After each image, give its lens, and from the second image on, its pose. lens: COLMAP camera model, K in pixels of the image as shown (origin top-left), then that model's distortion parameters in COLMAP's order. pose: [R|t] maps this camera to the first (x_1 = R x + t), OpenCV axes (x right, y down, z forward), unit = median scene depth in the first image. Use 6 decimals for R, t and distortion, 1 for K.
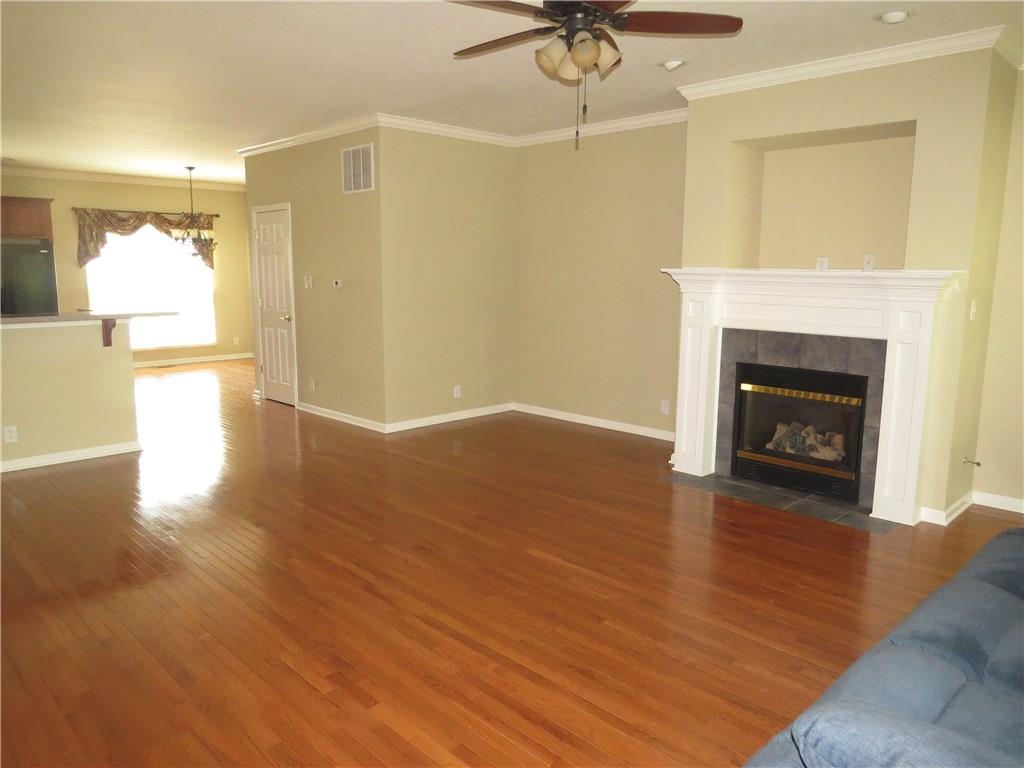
lens RADIAL K [[731.3, 0, 508.9], [0, 731.3, 387.9], [0, 0, 1]] dist [-0.031231, 0.012180]
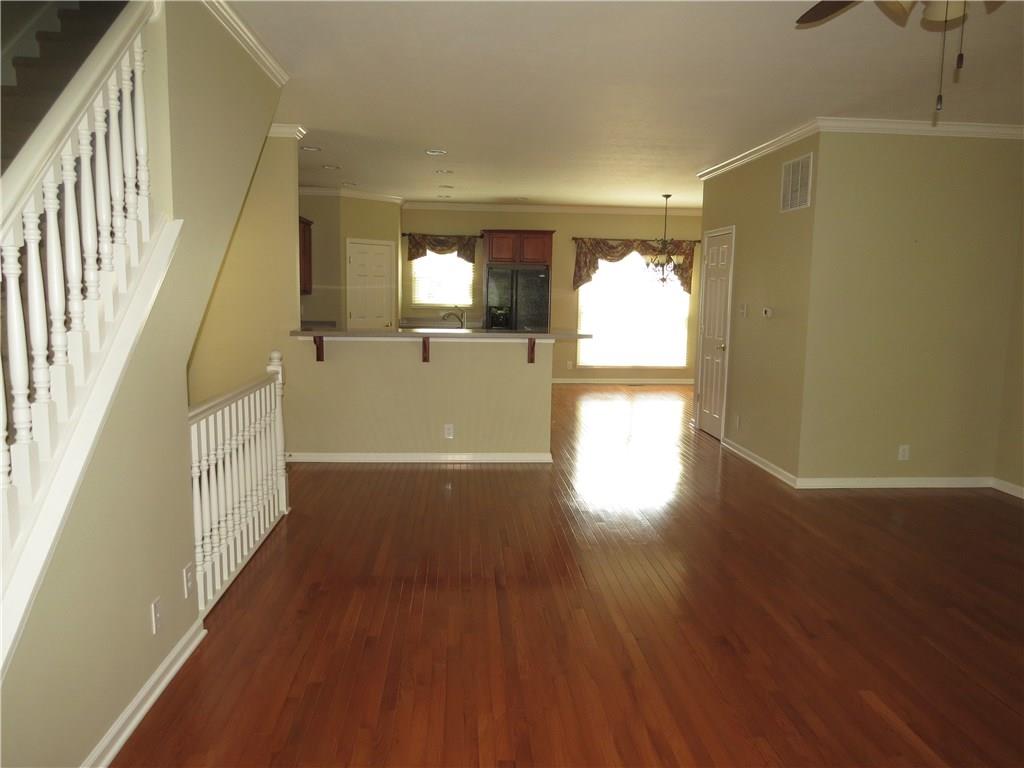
lens RADIAL K [[731.3, 0, 511.1], [0, 731.3, 381.1], [0, 0, 1]] dist [-0.031231, 0.012180]
pose [[0.760883, 0.090409, -0.642560, 0.079577], [-0.118640, 0.992937, -0.000780, -0.015699], [0.637952, 0.076827, 0.766235, 0.088642]]
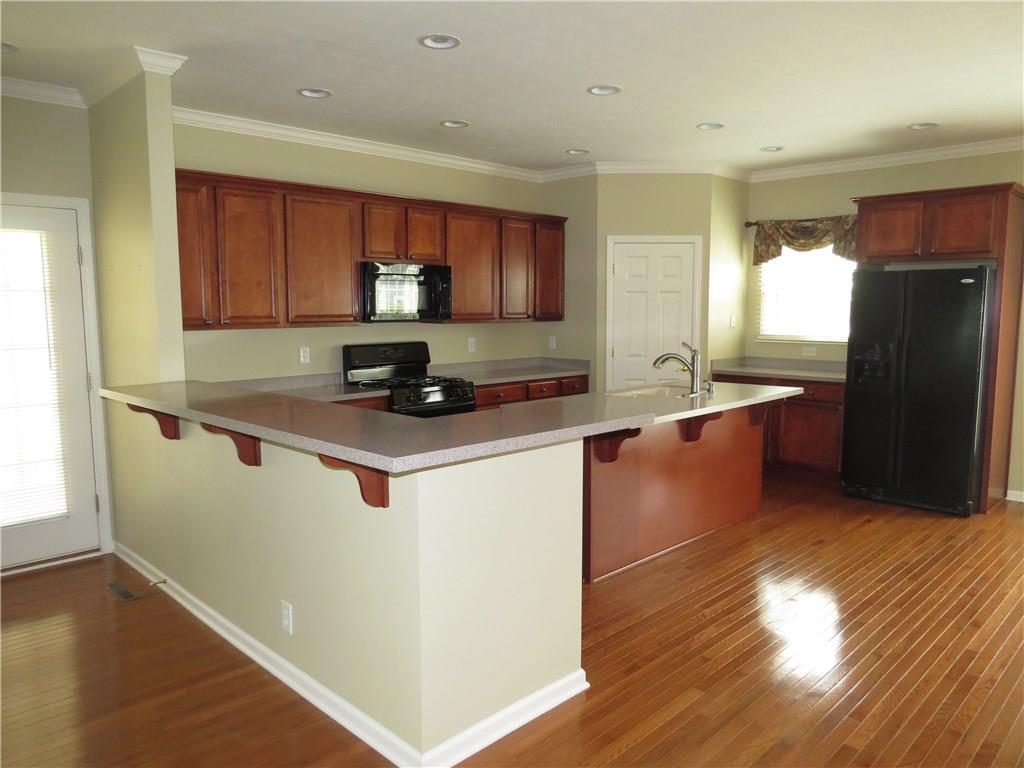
lens RADIAL K [[731.3, 0, 510.7], [0, 731.3, 382.7], [0, 0, 1]] dist [-0.031231, 0.012180]
pose [[-0.000505, 0.102785, -0.994703, -0.097079], [-0.155775, 0.982553, 0.101609, -0.118121], [0.987792, 0.155001, 0.015515, 0.677743]]
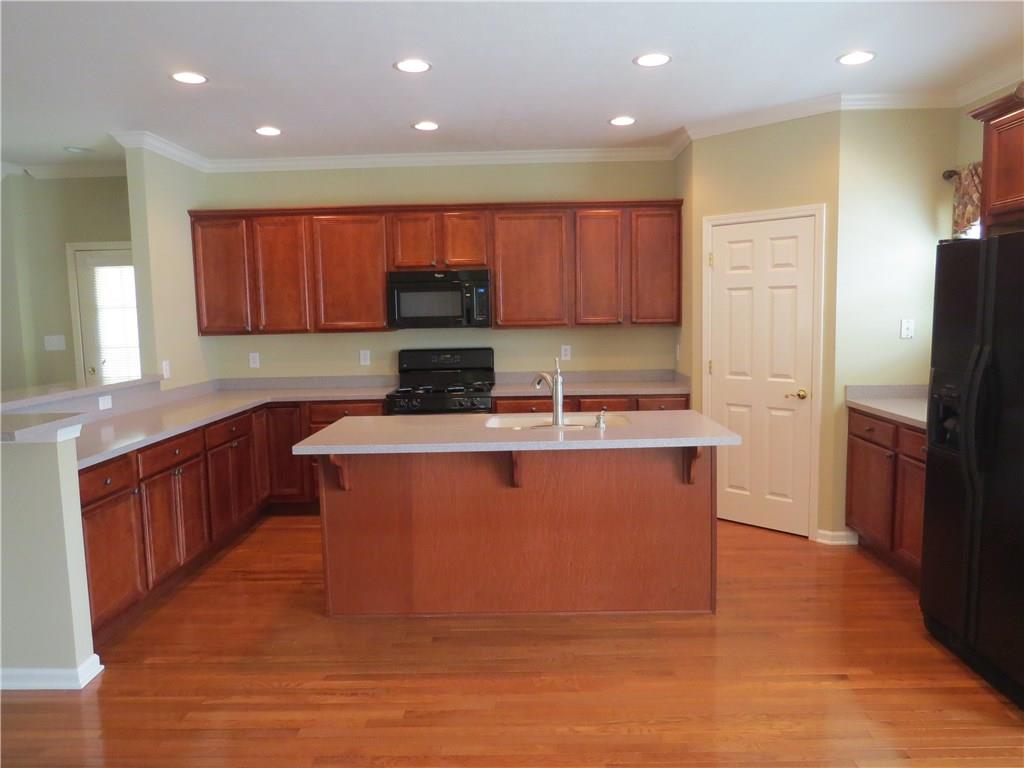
lens RADIAL K [[731.3, 0, 512.2], [0, 731.3, 386.7], [0, 0, 1]] dist [-0.031231, 0.012180]
pose [[-0.713092, 0.084661, -0.695940, -0.330664], [-0.092439, 0.972660, 0.213042, -0.183022], [0.694949, 0.216251, -0.685770, 1.078837]]
